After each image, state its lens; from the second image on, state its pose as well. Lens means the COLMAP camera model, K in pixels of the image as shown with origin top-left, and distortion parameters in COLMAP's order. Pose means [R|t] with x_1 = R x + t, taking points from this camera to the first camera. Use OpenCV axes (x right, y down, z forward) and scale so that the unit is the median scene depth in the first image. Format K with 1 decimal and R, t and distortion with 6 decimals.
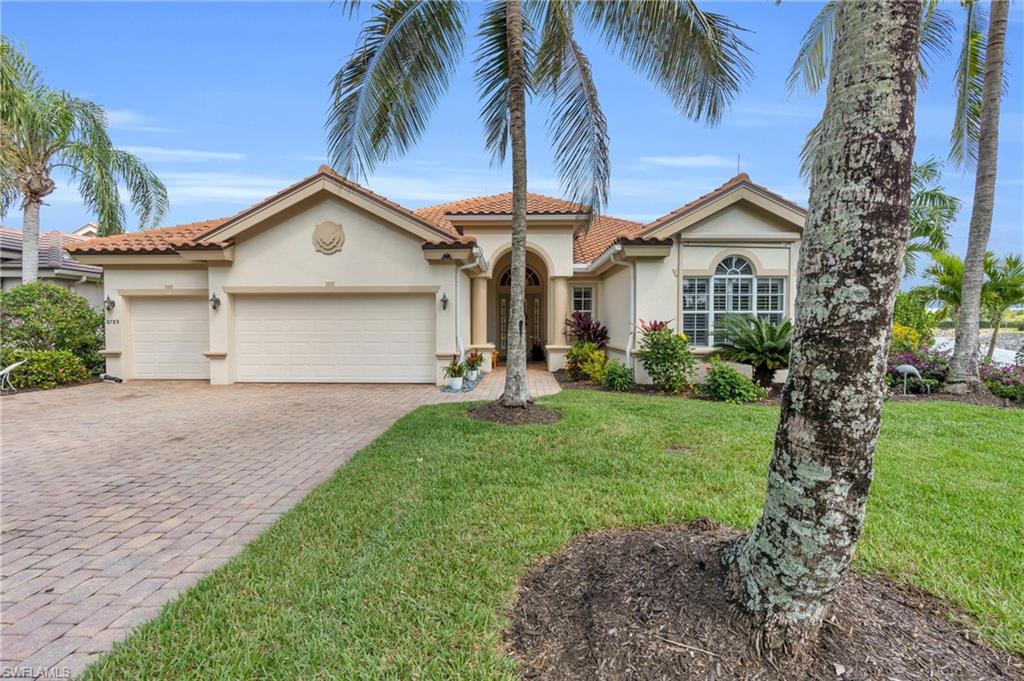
lens RADIAL K [[471.4, 0, 513.1], [0, 471.4, 339.7], [0, 0, 1]] dist [0.000058, 0.000001]
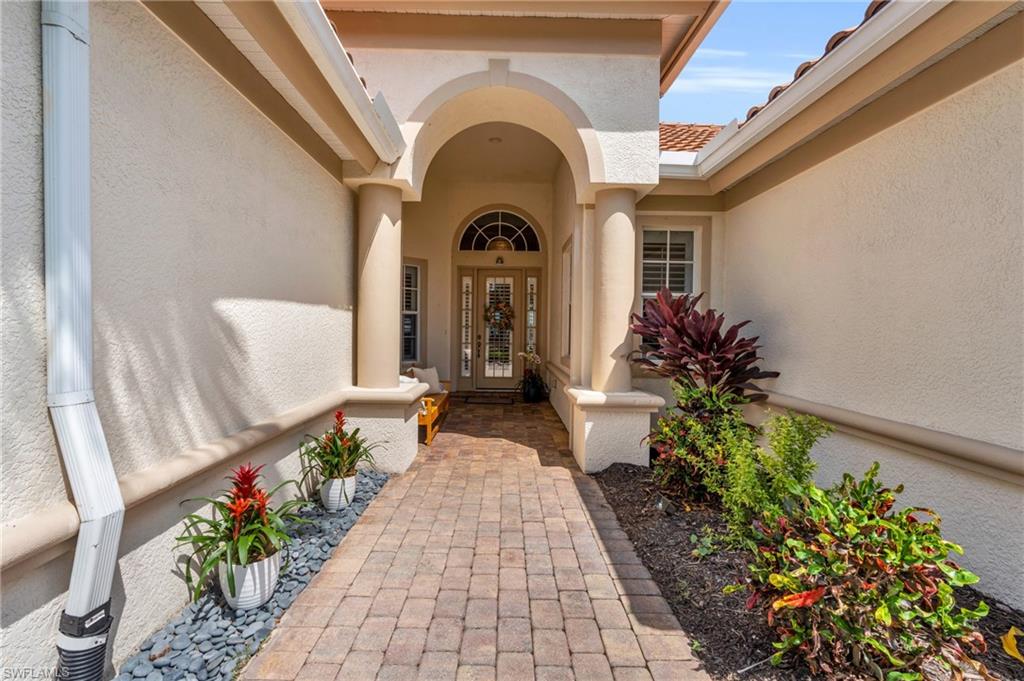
lens RADIAL K [[471.4, 0, 511.1], [0, 471.4, 339.0], [0, 0, 1]] dist [0.000058, 0.000001]
pose [[0.999205, 0.015638, 0.036659, 0.013619], [-0.015346, 0.999848, -0.008227, -0.021748], [-0.036782, 0.007658, 0.999294, 0.641401]]
